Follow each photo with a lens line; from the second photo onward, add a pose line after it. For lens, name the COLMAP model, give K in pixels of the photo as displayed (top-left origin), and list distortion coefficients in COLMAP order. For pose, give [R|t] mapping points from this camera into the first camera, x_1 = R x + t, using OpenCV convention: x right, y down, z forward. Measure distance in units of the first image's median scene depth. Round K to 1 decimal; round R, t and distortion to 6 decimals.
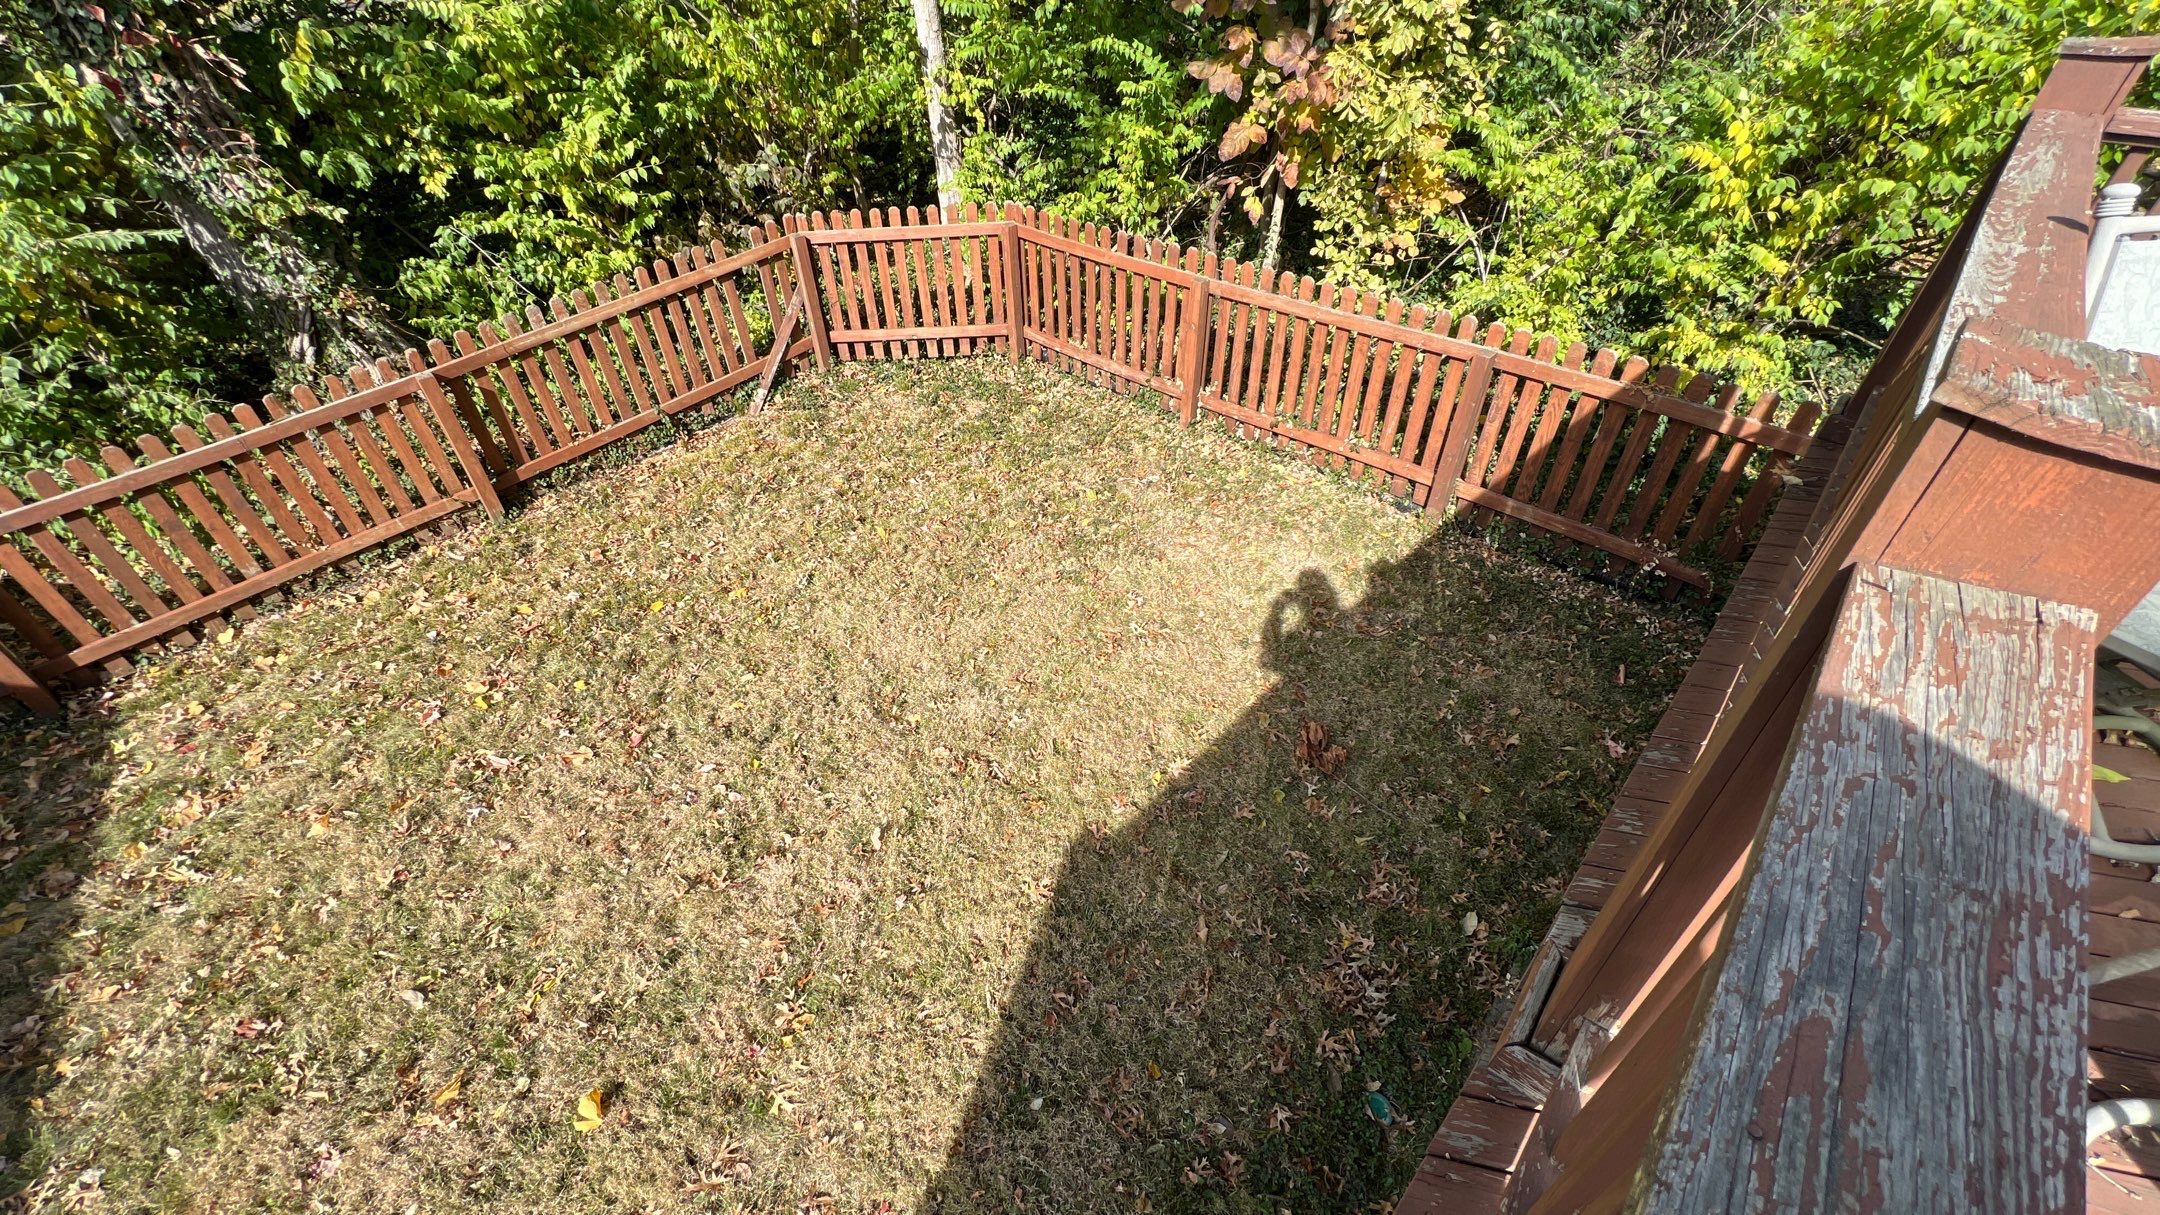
lens RADIAL K [[858.6, 0, 1082.7], [0, 858.6, 612.6], [0, 0, 1]] dist [-0.003730, 0.000429]
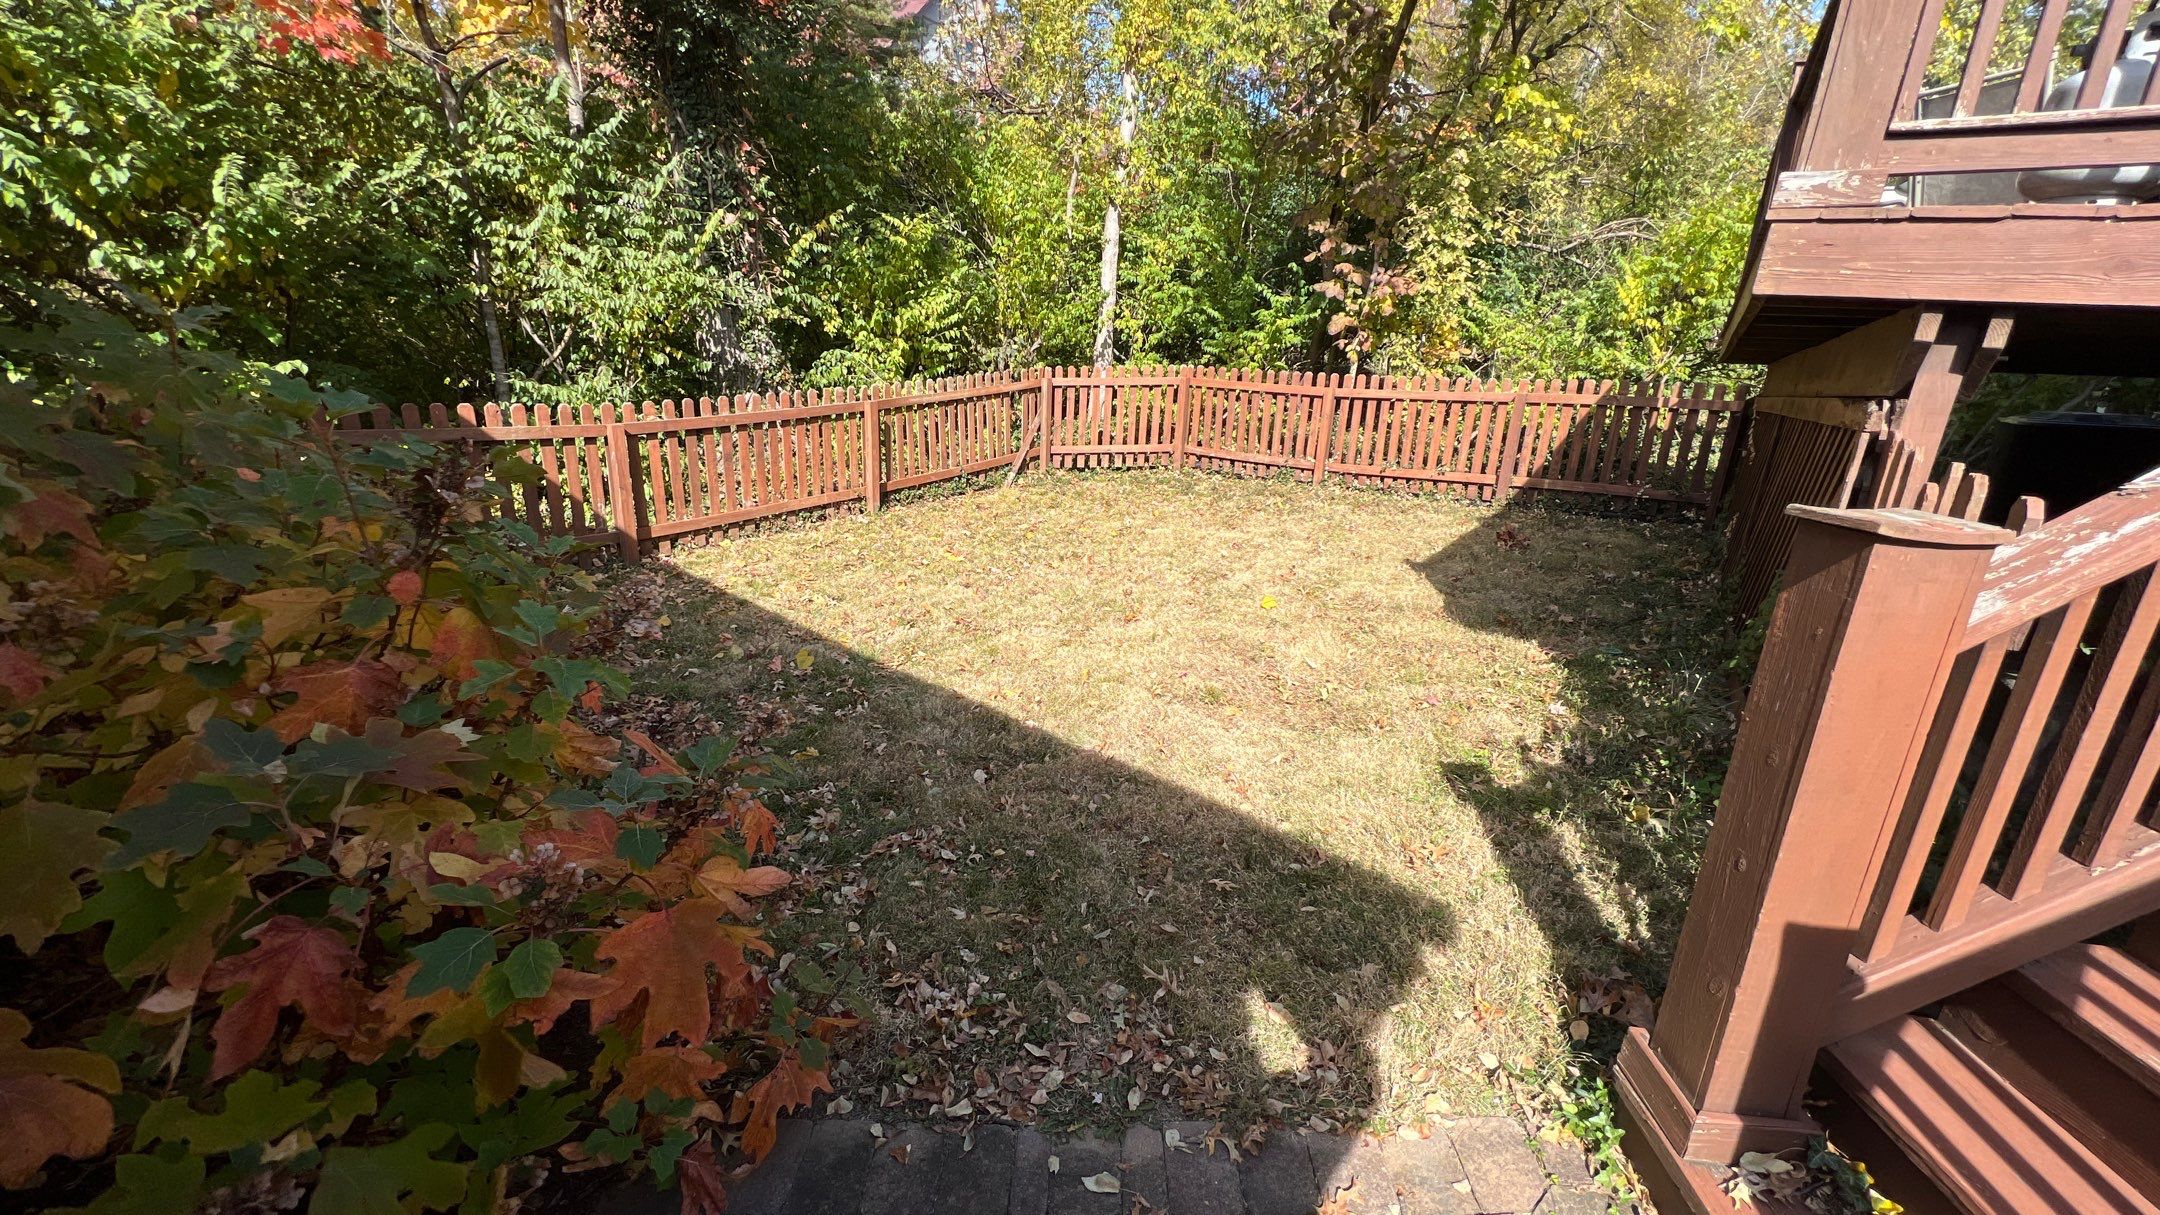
lens RADIAL K [[858.6, 0, 1082.7], [0, 858.6, 612.6], [0, 0, 1]] dist [-0.003730, 0.000429]
pose [[0.989874, 0.009971, 0.141600, -0.534562], [0.047076, 0.918019, -0.393733, 0.607607], [-0.133917, 0.396412, 0.908253, -0.255362]]
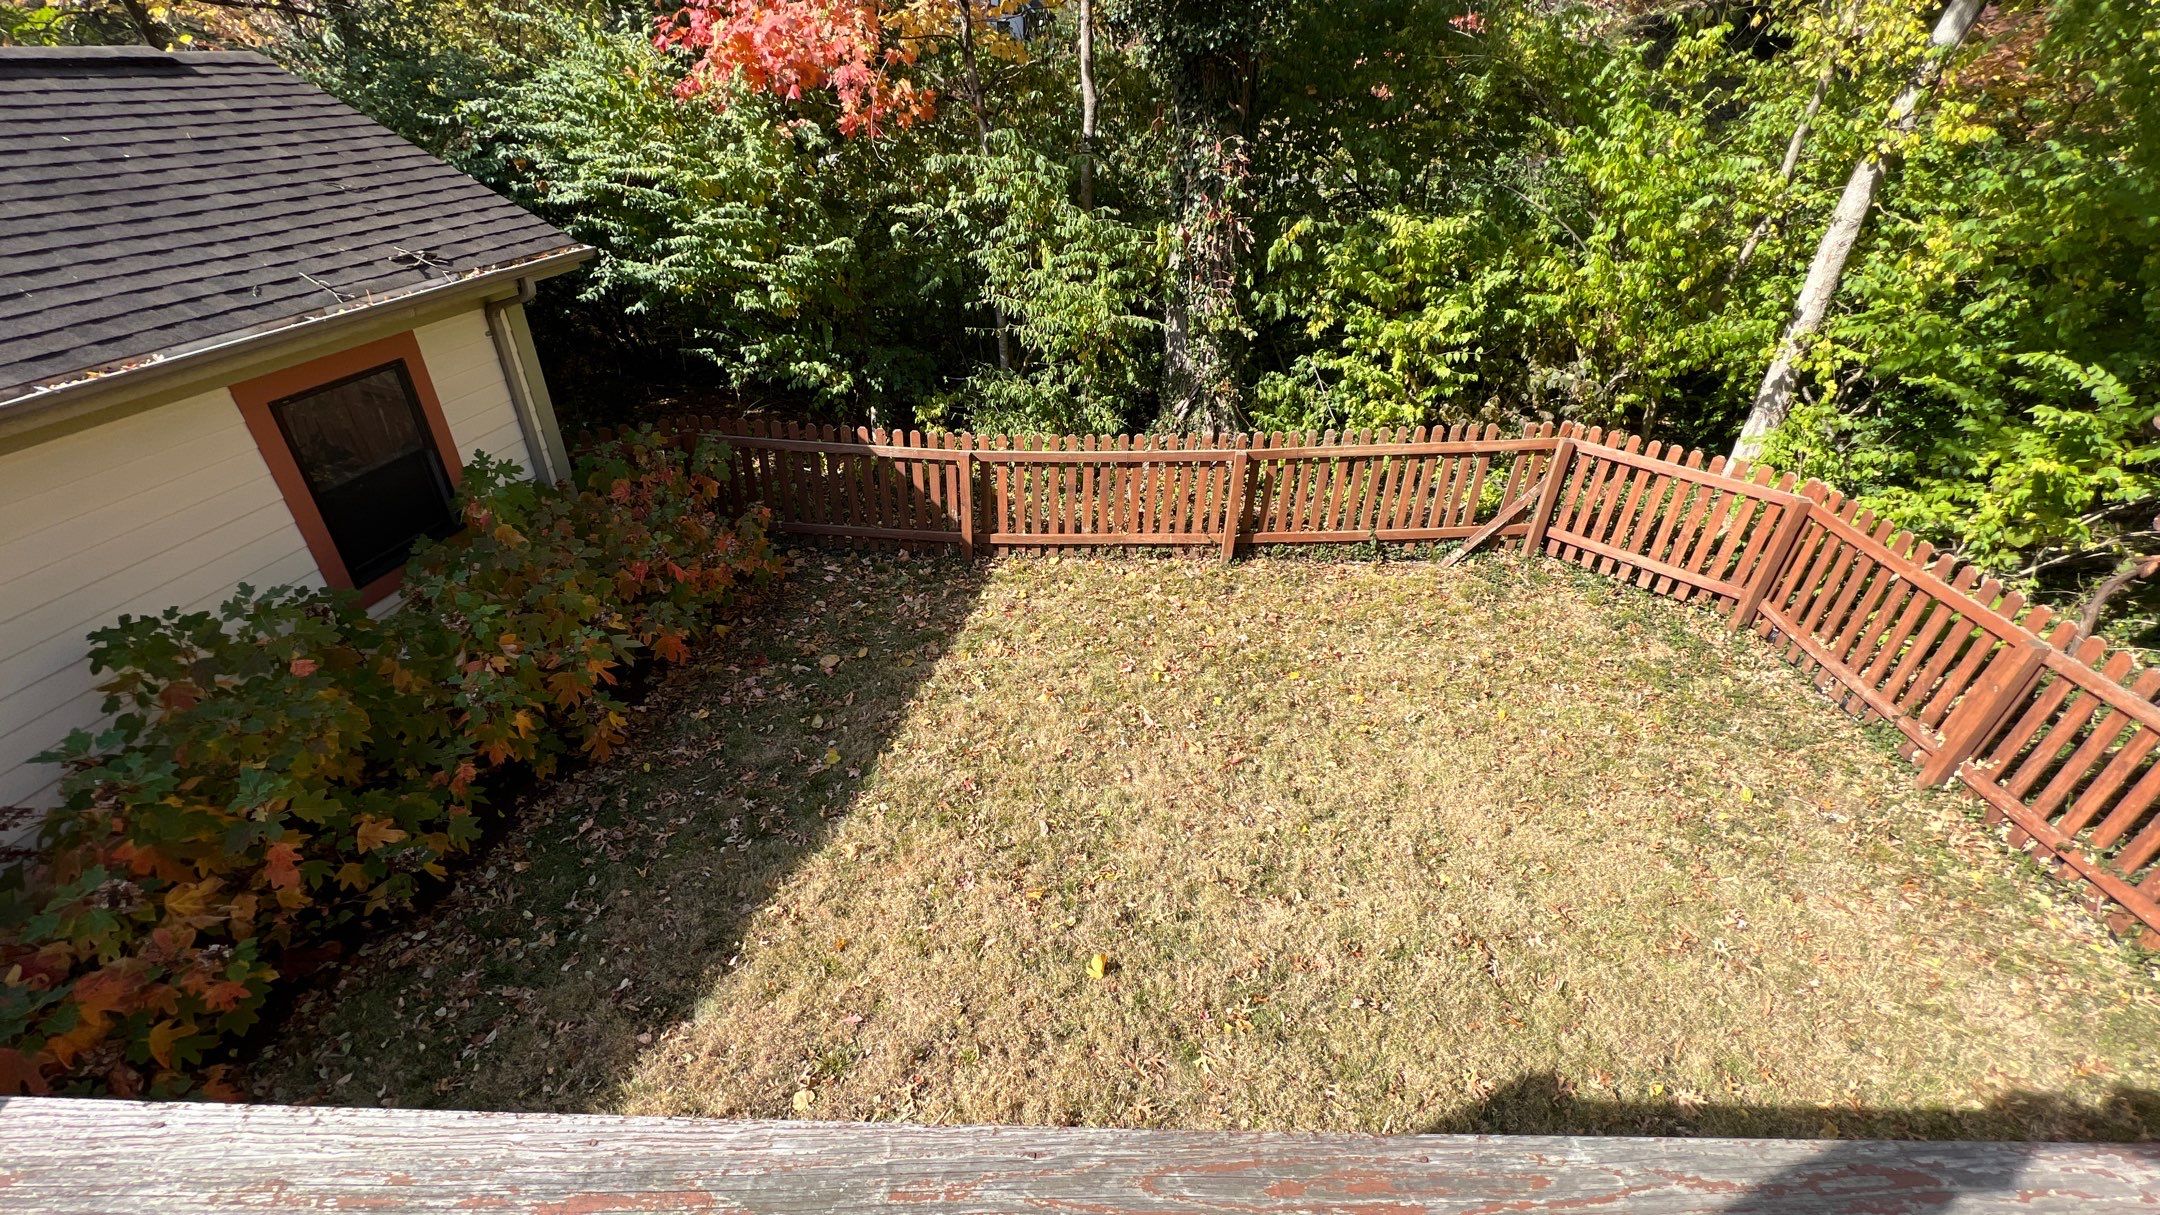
lens RADIAL K [[858.6, 0, 1082.7], [0, 858.6, 612.6], [0, 0, 1]] dist [-0.003730, 0.000429]
pose [[0.669581, 0.424278, -0.609630, 0.010407], [-0.508987, 0.859872, 0.039396, 0.017953], [0.540919, 0.283915, 0.791706, -0.140811]]
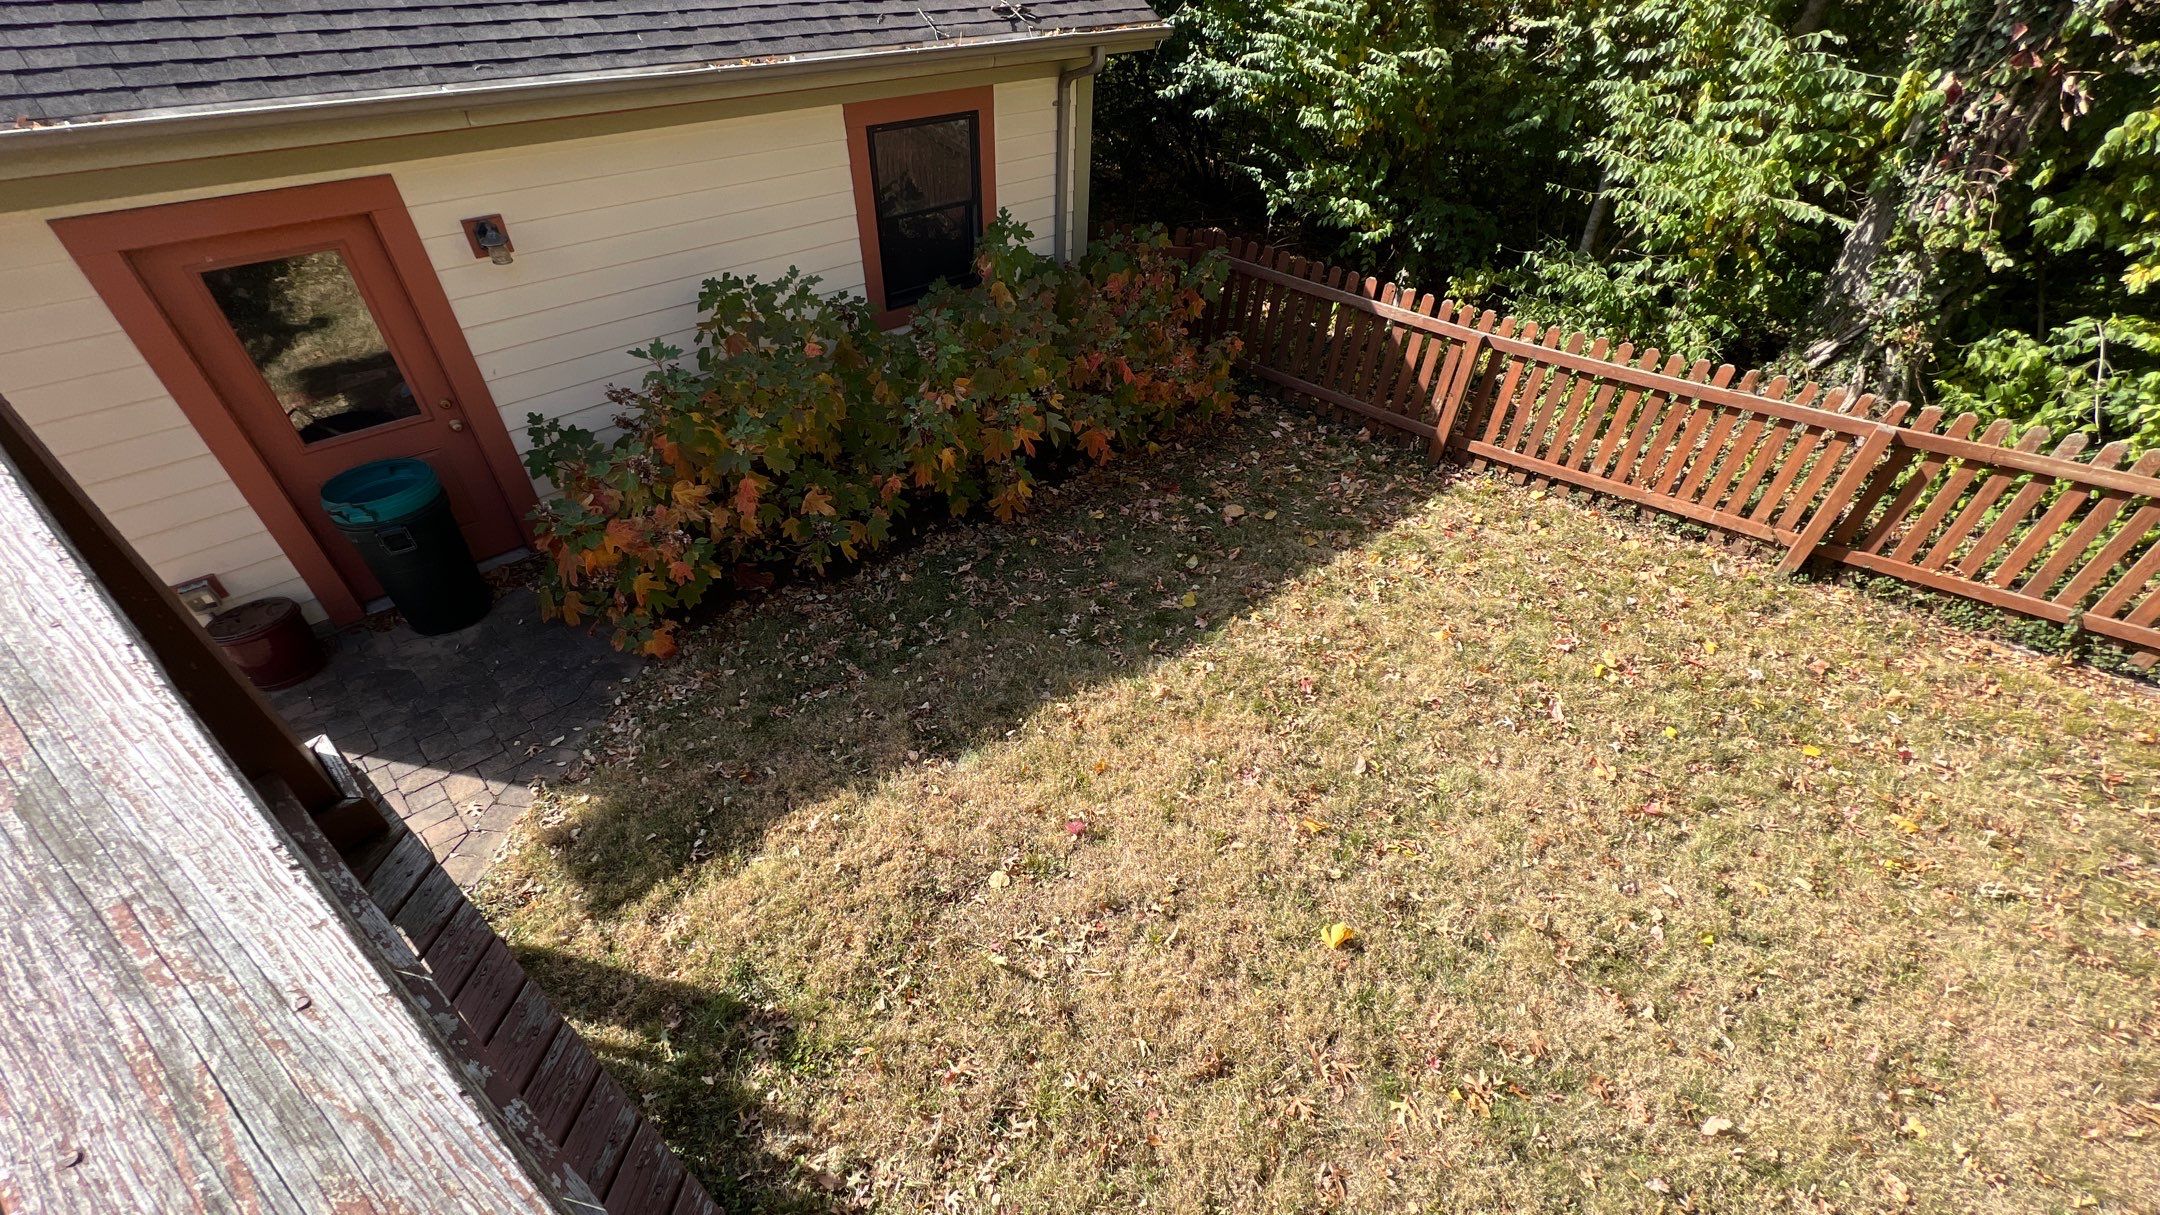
lens RADIAL K [[858.6, 0, 1082.7], [0, 858.6, 612.6], [0, 0, 1]] dist [-0.003730, 0.000429]
pose [[0.084778, 0.655626, -0.750311, -0.005838], [-0.667456, 0.596472, 0.445784, 0.012514], [0.739807, 0.463007, 0.488170, -0.016961]]
